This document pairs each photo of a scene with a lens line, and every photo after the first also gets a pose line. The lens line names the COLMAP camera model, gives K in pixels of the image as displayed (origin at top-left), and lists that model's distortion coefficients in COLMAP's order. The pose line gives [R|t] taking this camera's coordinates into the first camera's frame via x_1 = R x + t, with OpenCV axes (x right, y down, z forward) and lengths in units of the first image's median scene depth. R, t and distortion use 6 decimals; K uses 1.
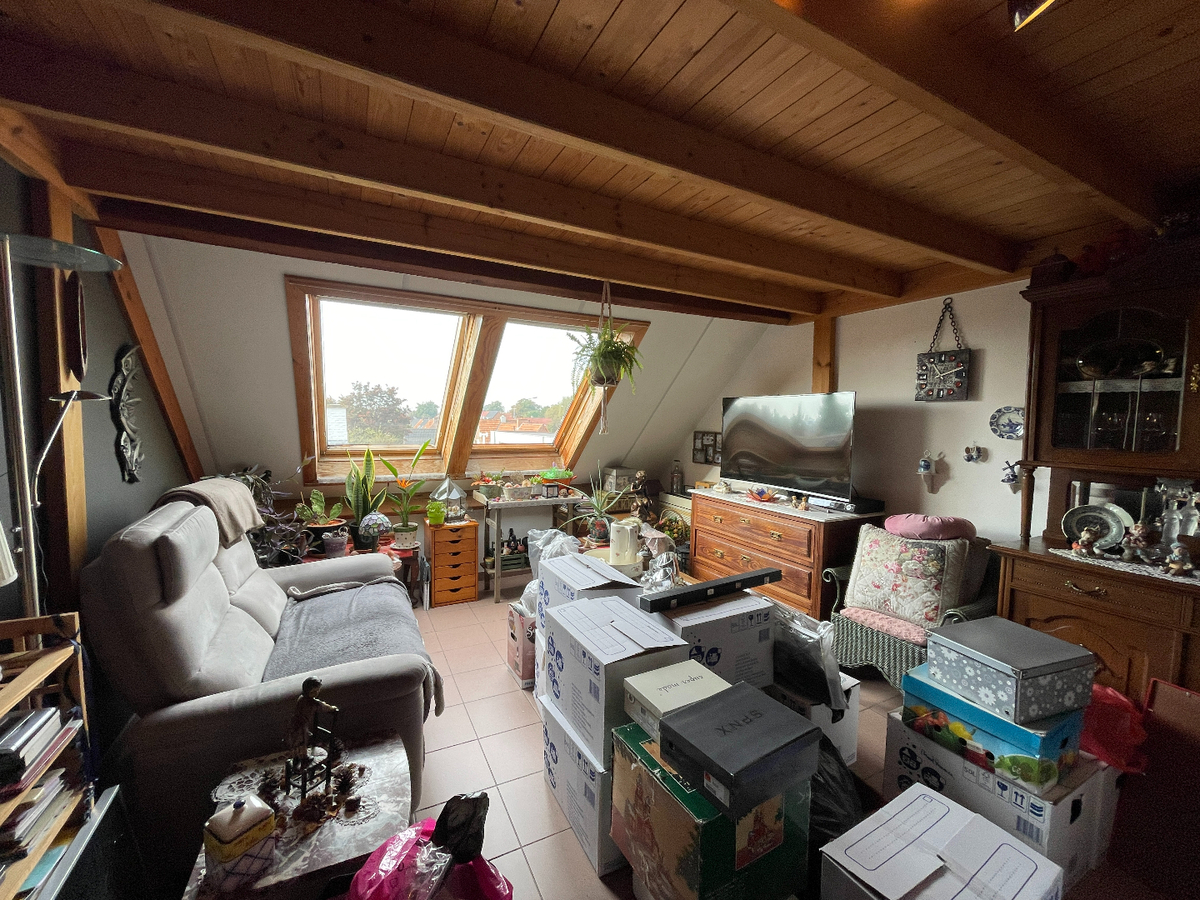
lens RADIAL K [[483.6, 0, 600.0], [0, 483.6, 450.0], [0, 0, 1]] dist [-0.000557, -0.000037]
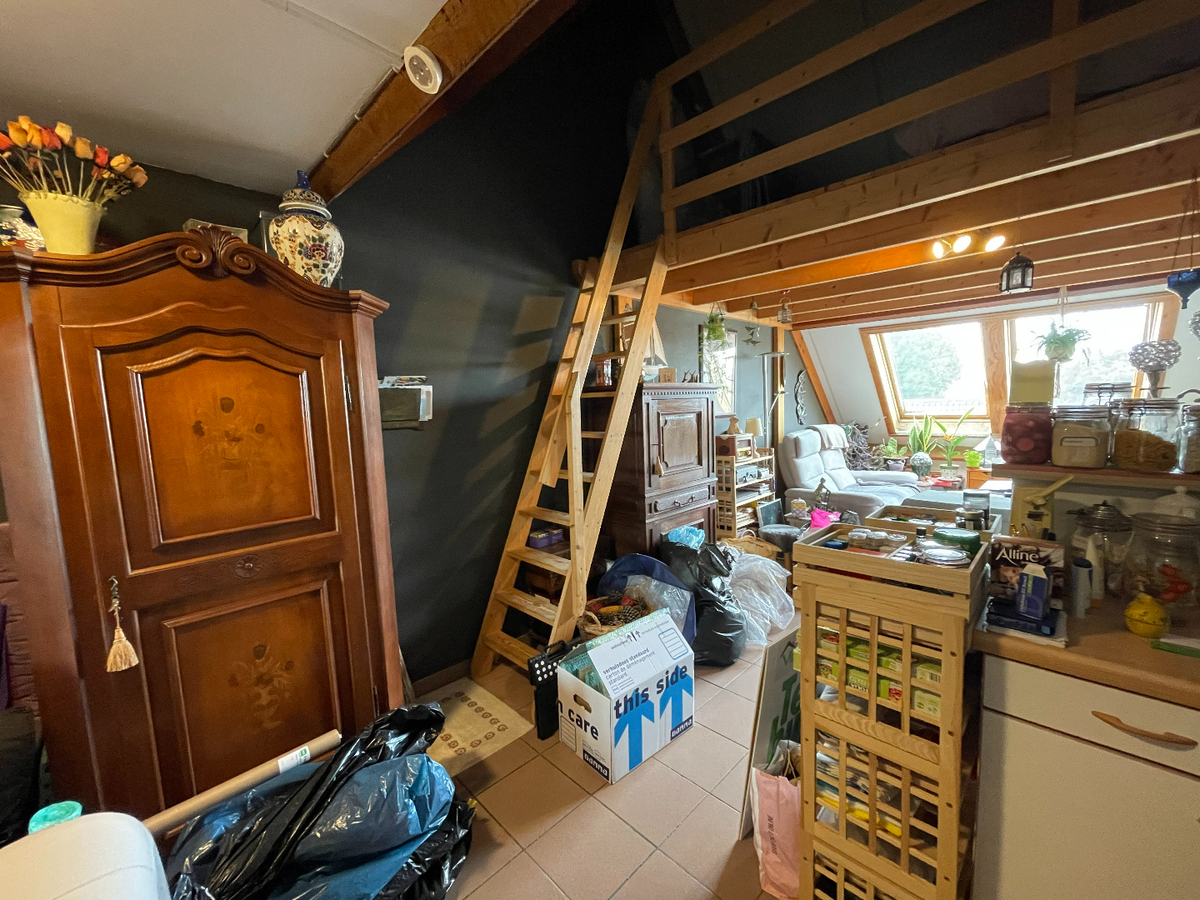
lens RADIAL K [[483.6, 0, 600.0], [0, 483.6, 450.0], [0, 0, 1]] dist [-0.000557, -0.000037]
pose [[0.307337, 0.054156, -0.950059, 1.114469], [-0.017536, 0.998532, 0.051247, 0.086446], [0.951439, 0.000911, 0.307835, -0.779375]]
